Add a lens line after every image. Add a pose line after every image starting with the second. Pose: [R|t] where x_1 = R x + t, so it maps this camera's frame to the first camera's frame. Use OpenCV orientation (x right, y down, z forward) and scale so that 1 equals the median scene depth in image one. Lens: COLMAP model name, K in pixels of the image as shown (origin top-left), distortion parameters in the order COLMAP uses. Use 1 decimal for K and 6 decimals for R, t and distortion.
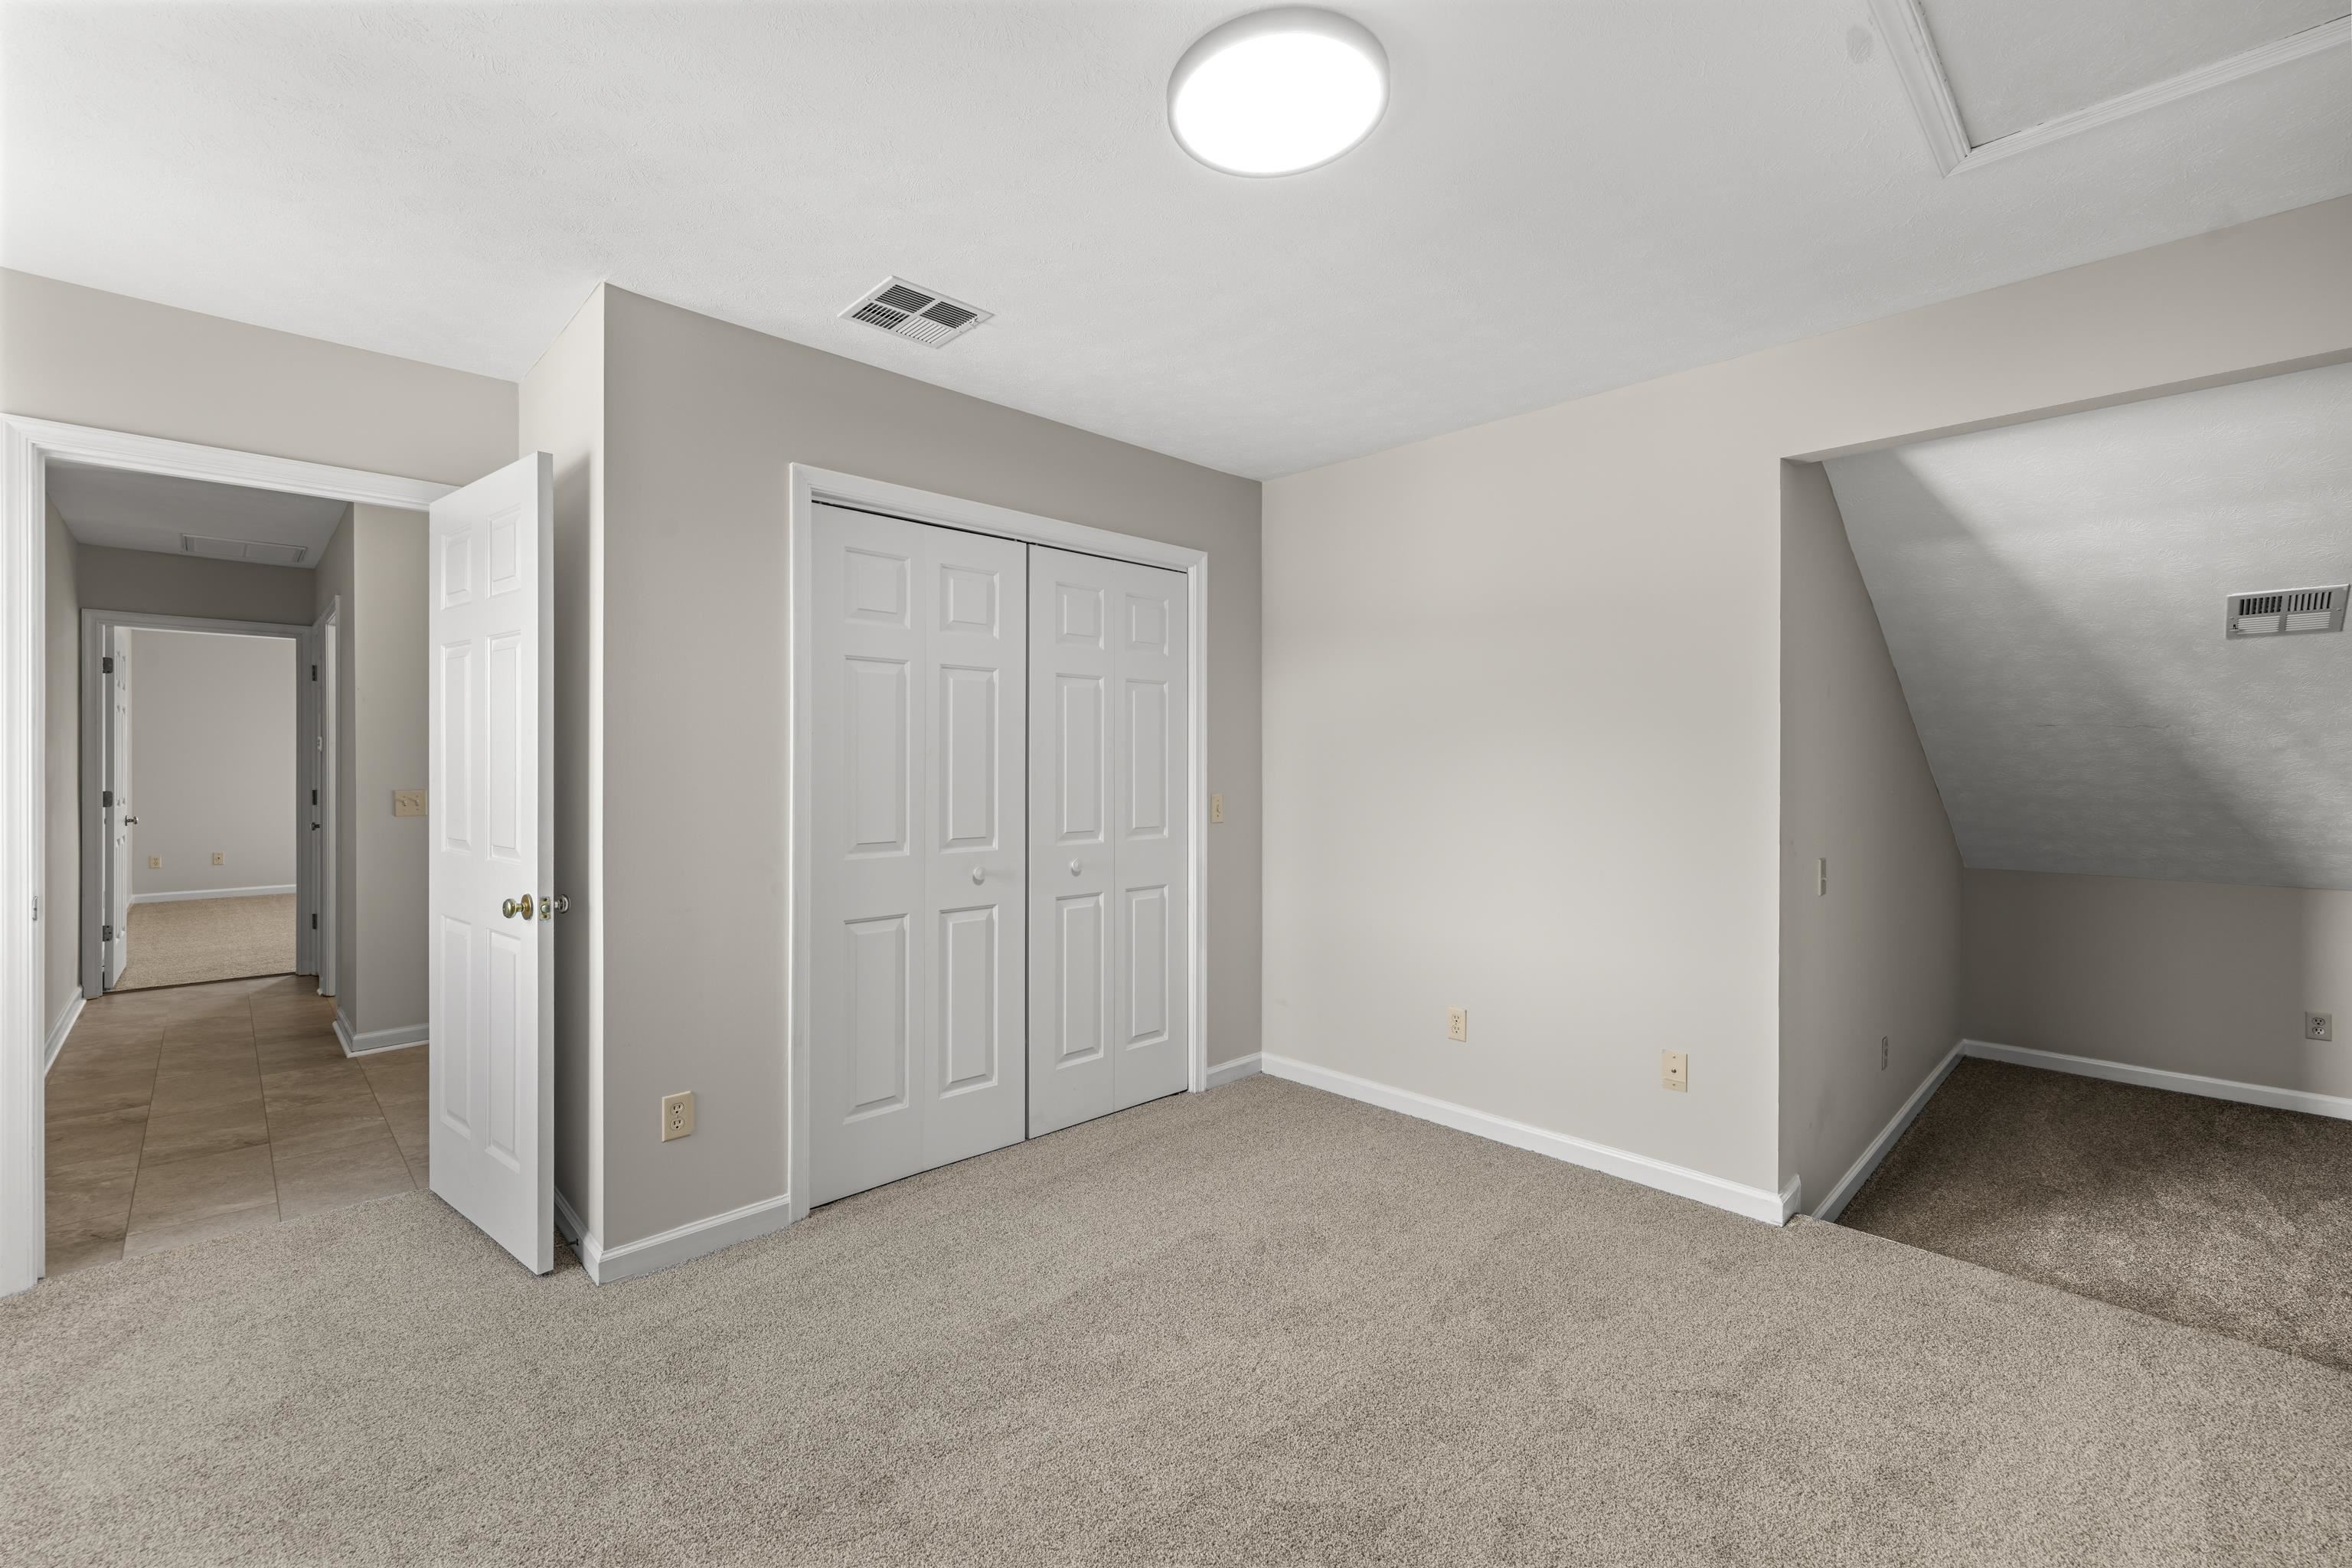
lens RADIAL K [[992.3, 0, 1179.2], [0, 992.3, 771.4], [0, 0, 1]] dist [0.000200, -0.000022]
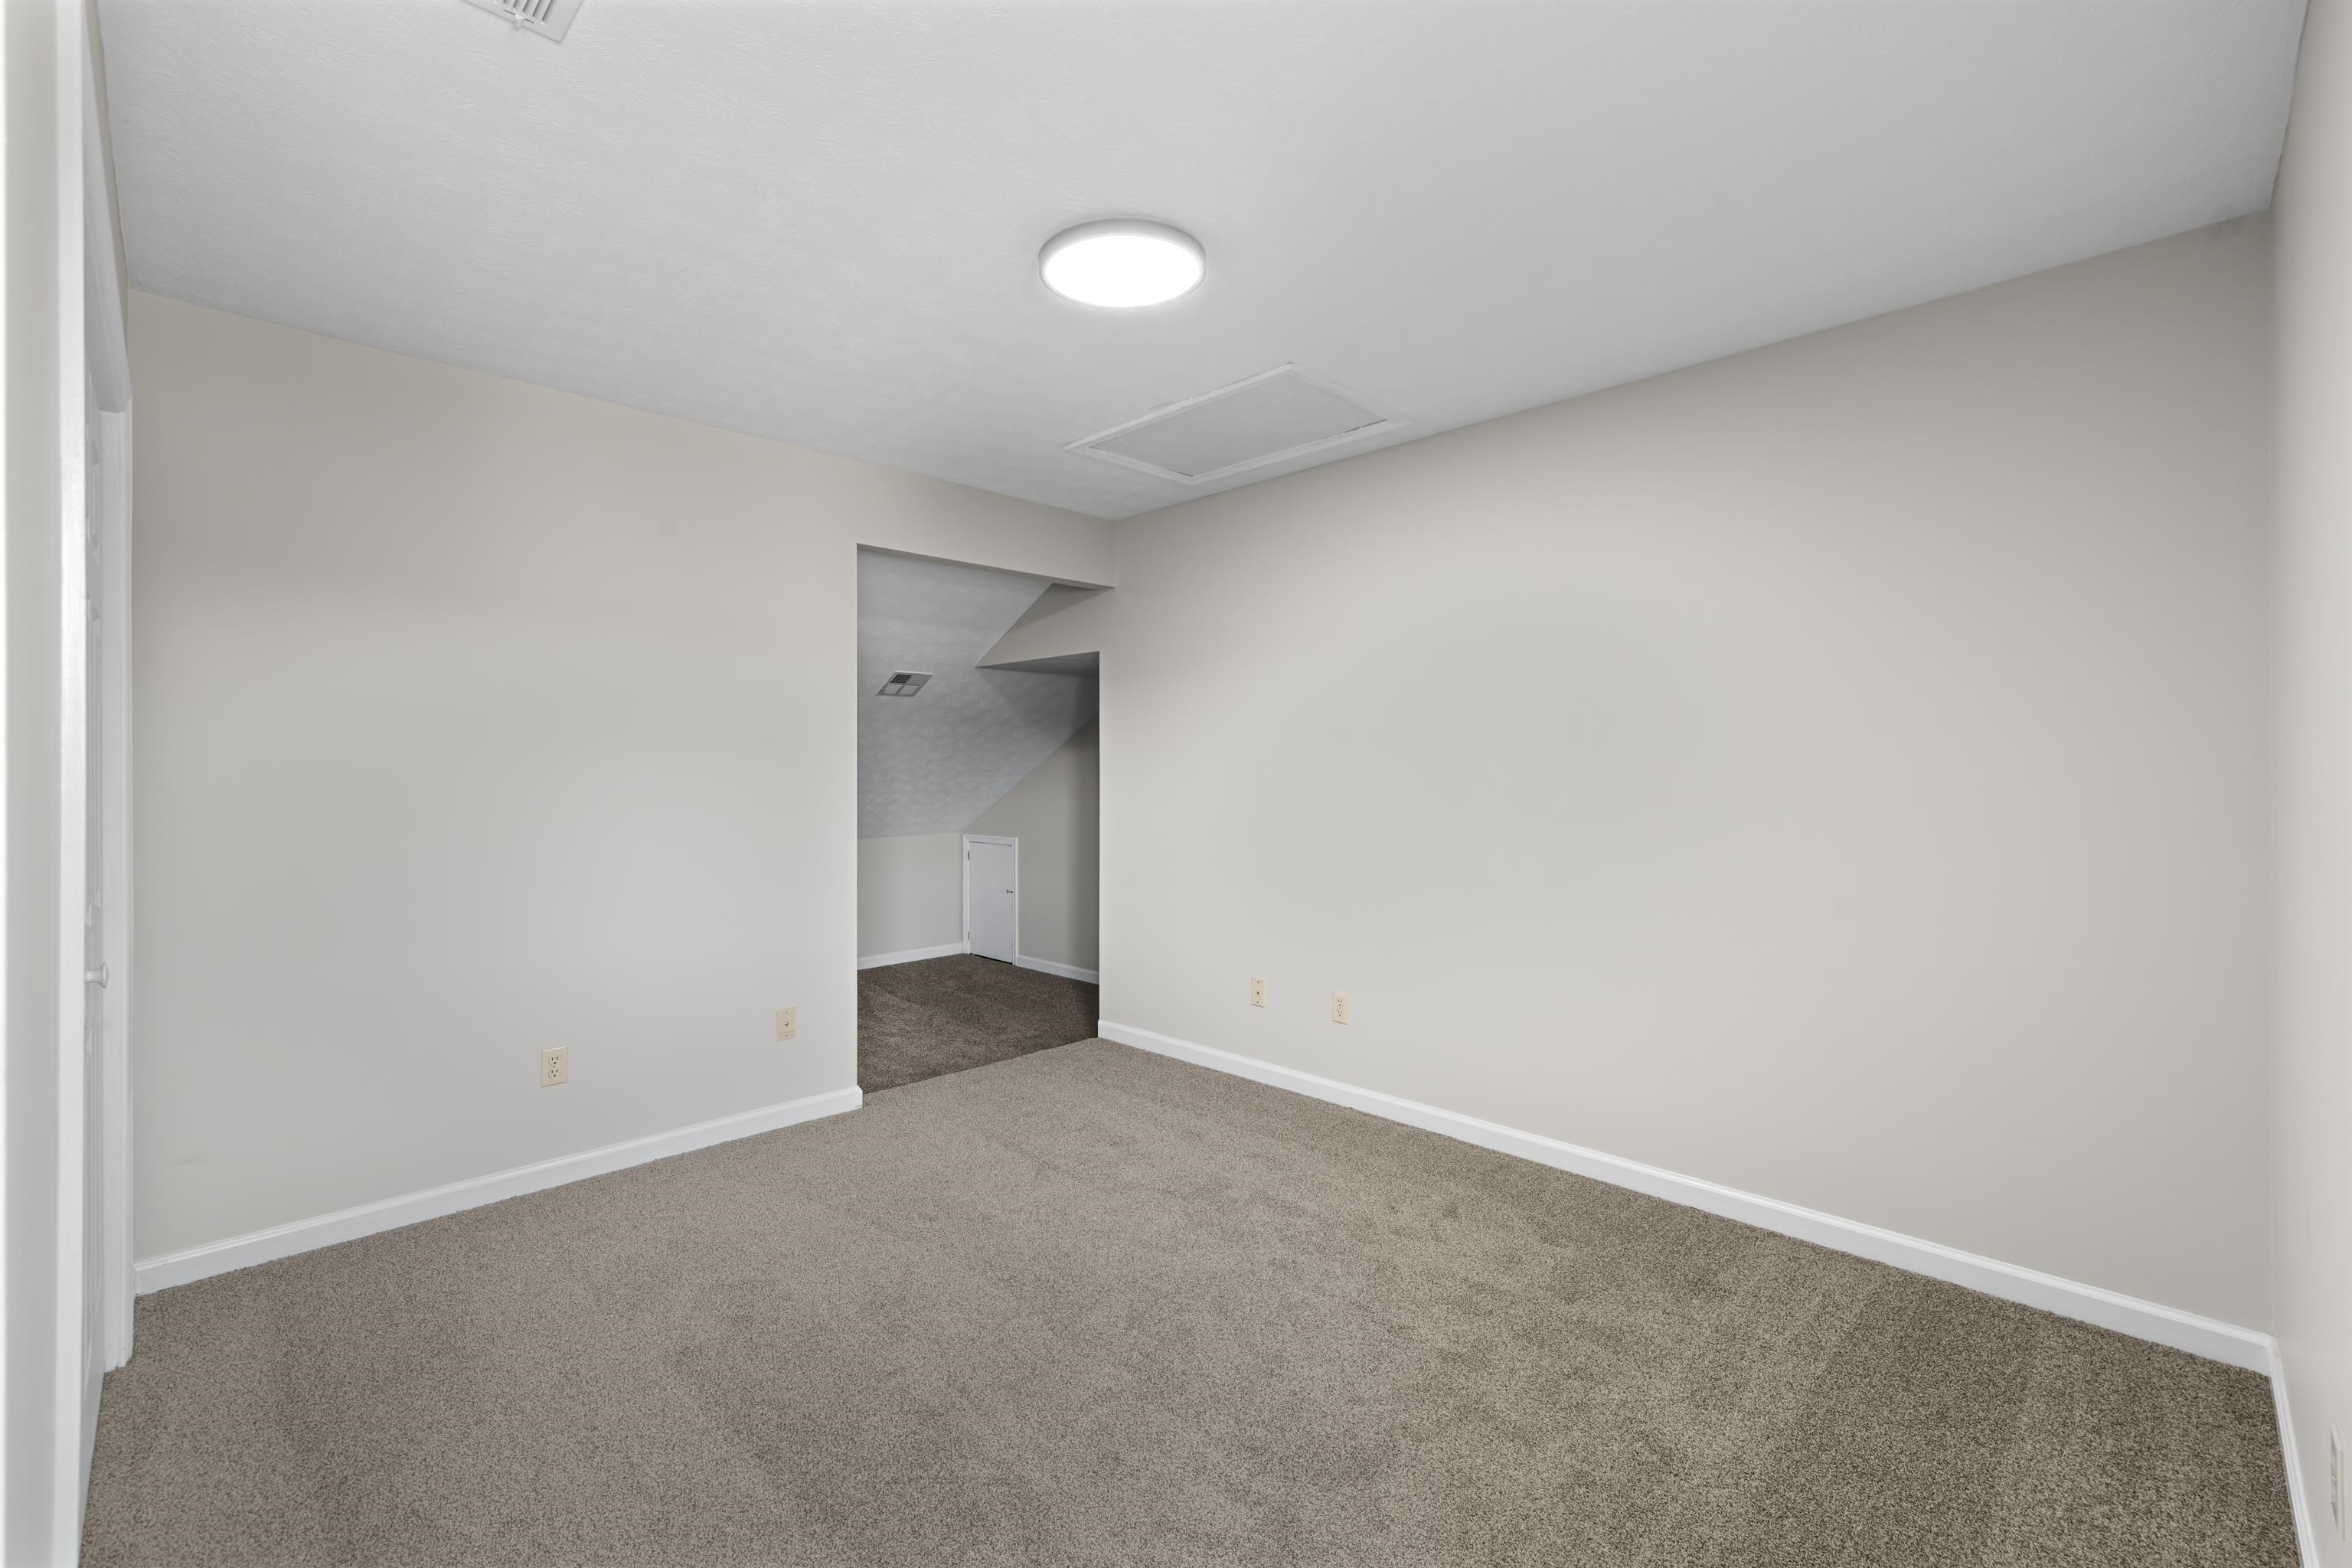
lens RADIAL K [[992.3, 0, 1178.9], [0, 992.3, 772.5], [0, 0, 1]] dist [0.000200, -0.000022]
pose [[-0.018438, -0.008806, 0.999791, -0.789785], [0.008040, 0.999928, 0.008956, -0.009482], [-0.999798, 0.008204, -0.018366, 0.611752]]
